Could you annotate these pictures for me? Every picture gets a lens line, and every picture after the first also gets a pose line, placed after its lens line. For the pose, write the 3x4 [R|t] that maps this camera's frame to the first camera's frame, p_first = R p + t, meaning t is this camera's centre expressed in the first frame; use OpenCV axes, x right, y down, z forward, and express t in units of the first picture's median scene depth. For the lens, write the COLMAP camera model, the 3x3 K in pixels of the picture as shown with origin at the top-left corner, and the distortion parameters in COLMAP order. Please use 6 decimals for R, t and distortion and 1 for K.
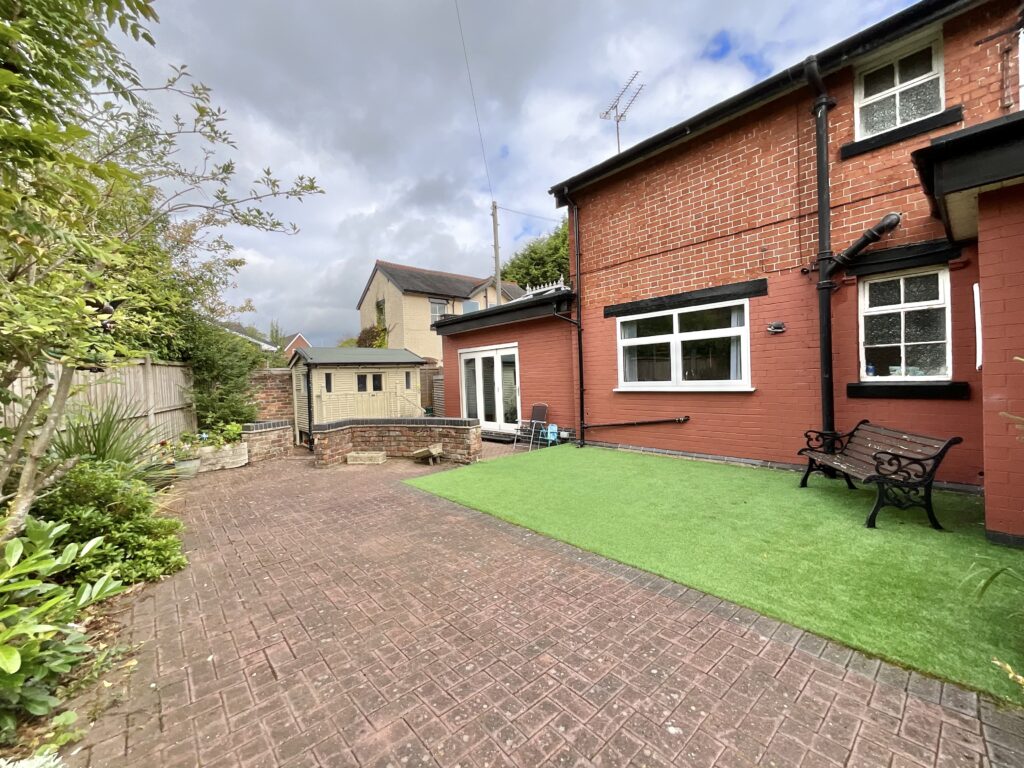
lens RADIAL K [[410.5, 0, 508.6], [0, 410.5, 383.2], [0, 0, 1]] dist [0.001735, 0.000210]
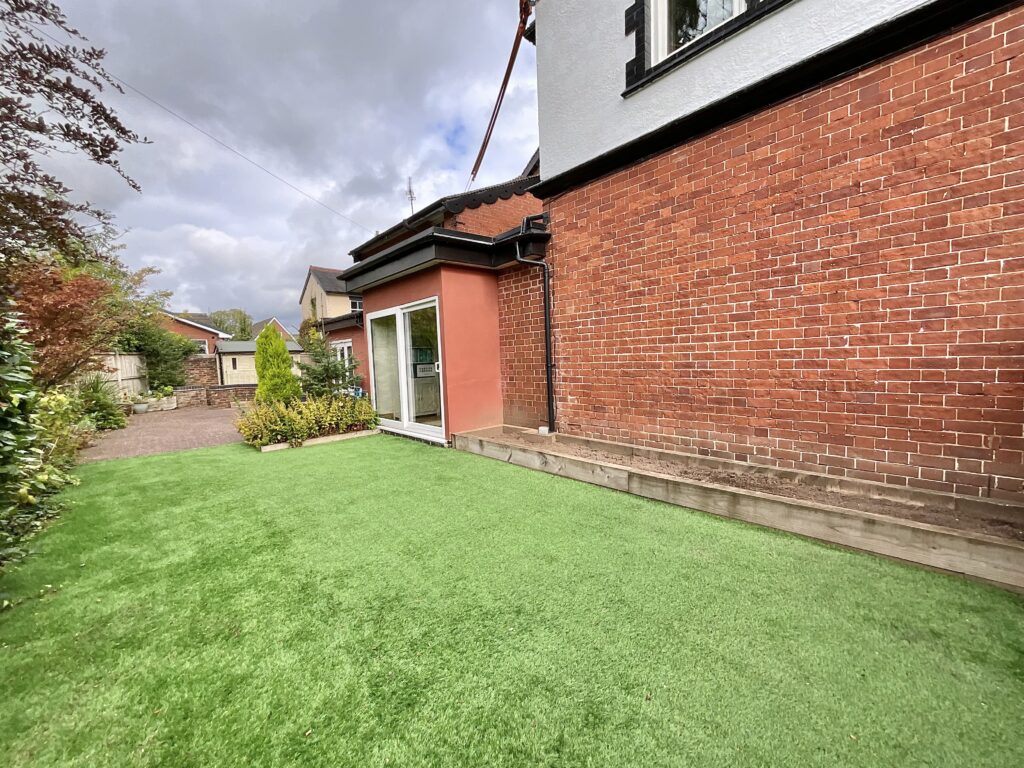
lens RADIAL K [[410.5, 0, 514.8], [0, 410.5, 387.1], [0, 0, 1]] dist [0.001735, 0.000210]
pose [[0.999873, -0.000396, 0.015904, 0.812489], [-0.000563, 0.998180, 0.060300, -0.008697], [-0.015899, -0.060301, 0.998054, -0.818696]]
